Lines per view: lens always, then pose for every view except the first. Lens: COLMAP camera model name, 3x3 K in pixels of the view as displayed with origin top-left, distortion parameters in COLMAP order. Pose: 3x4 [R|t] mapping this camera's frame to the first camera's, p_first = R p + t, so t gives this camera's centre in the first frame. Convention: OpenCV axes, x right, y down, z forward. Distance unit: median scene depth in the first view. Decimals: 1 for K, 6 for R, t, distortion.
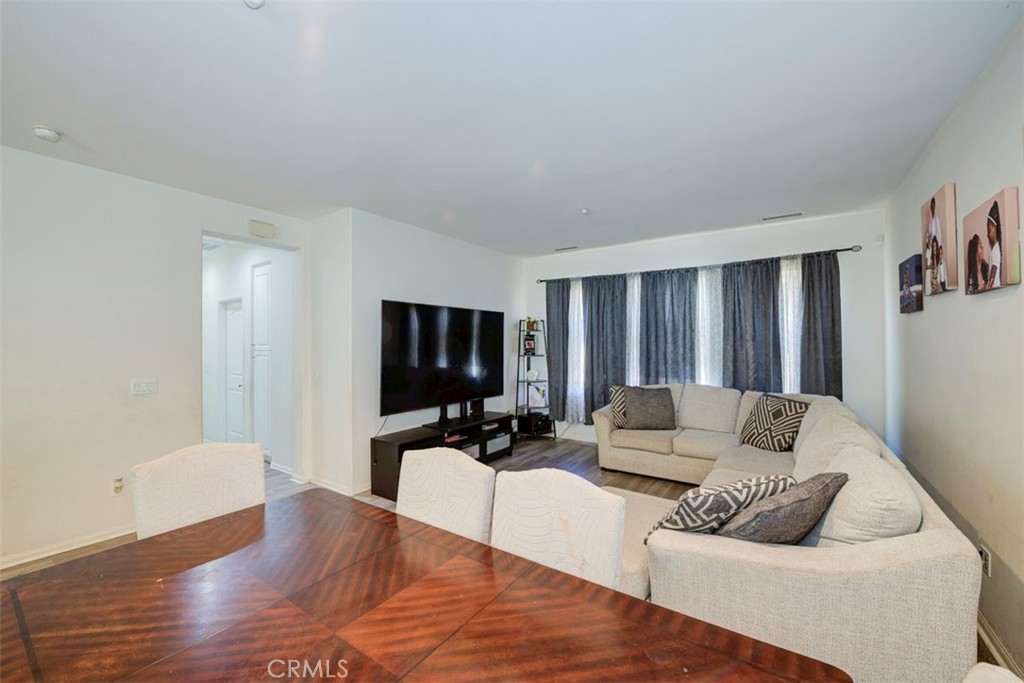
lens RADIAL K [[407.5, 0, 512.0], [0, 407.5, 341.5], [0, 0, 1]] dist [-0.002523, -0.000264]
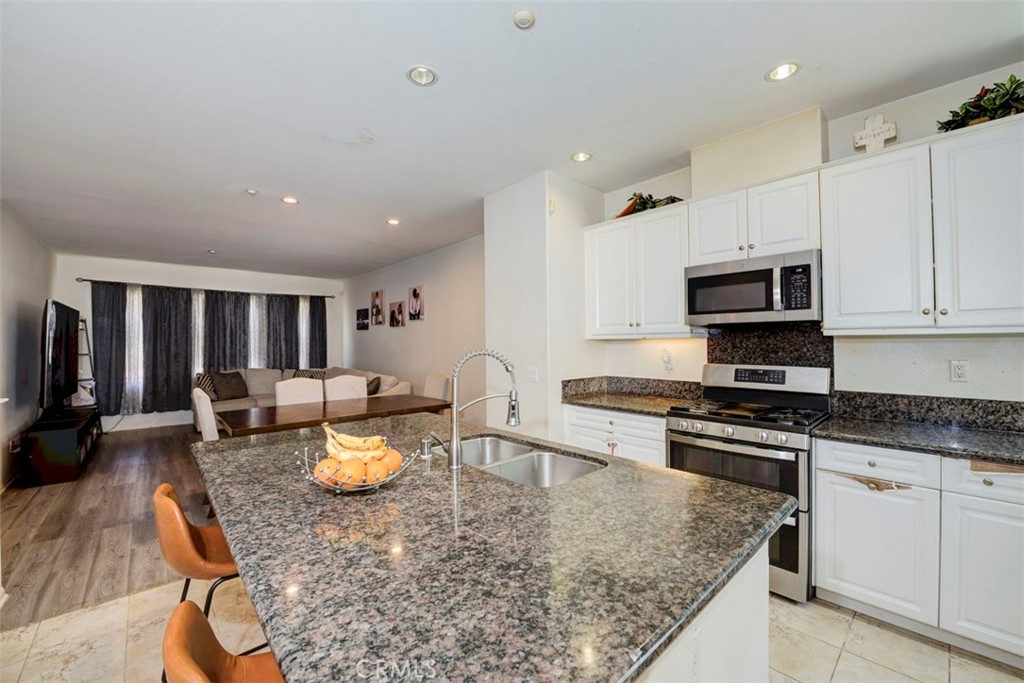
lens RADIAL K [[407.5, 0, 512.0], [0, 407.5, 341.5], [0, 0, 1]] dist [-0.002523, -0.000264]
pose [[0.227660, 0.010080, 0.973689, -0.823174], [0.002069, 0.999939, -0.010835, 0.019353], [-0.973739, 0.004482, 0.227625, -0.315918]]
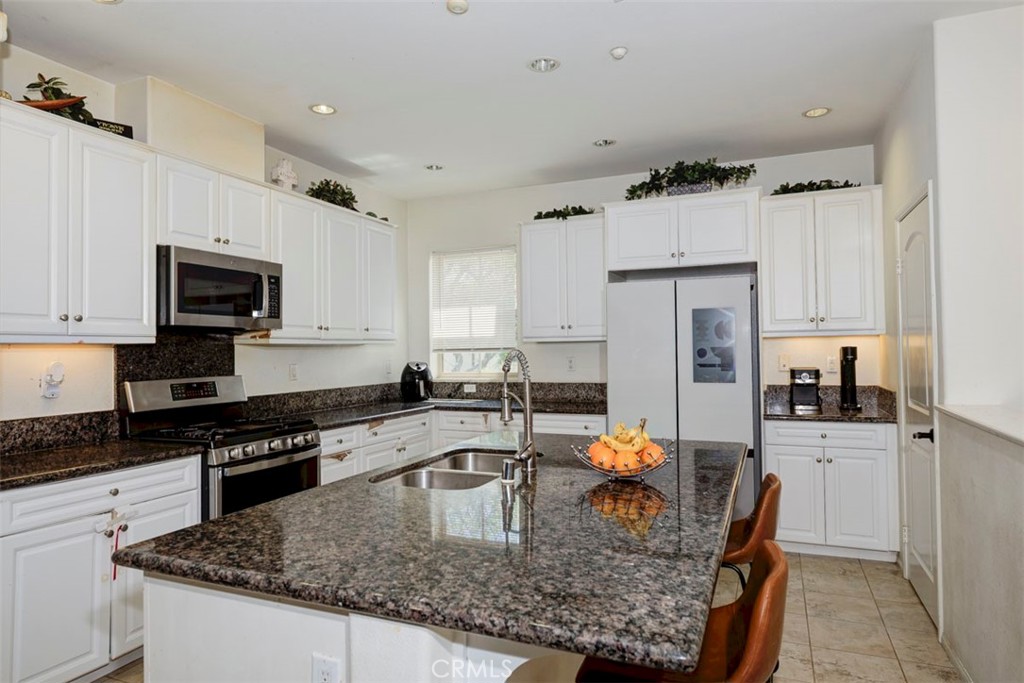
lens RADIAL K [[623.4, 0, 512.0], [0, 623.4, 341.5], [0, 0, 1]] dist [0.000552, -0.000027]
pose [[-0.979435, 0.014426, -0.201243, 1.251545], [0.017318, 0.999770, -0.012615, 0.023971], [0.201015, -0.015840, -0.979460, 2.629462]]
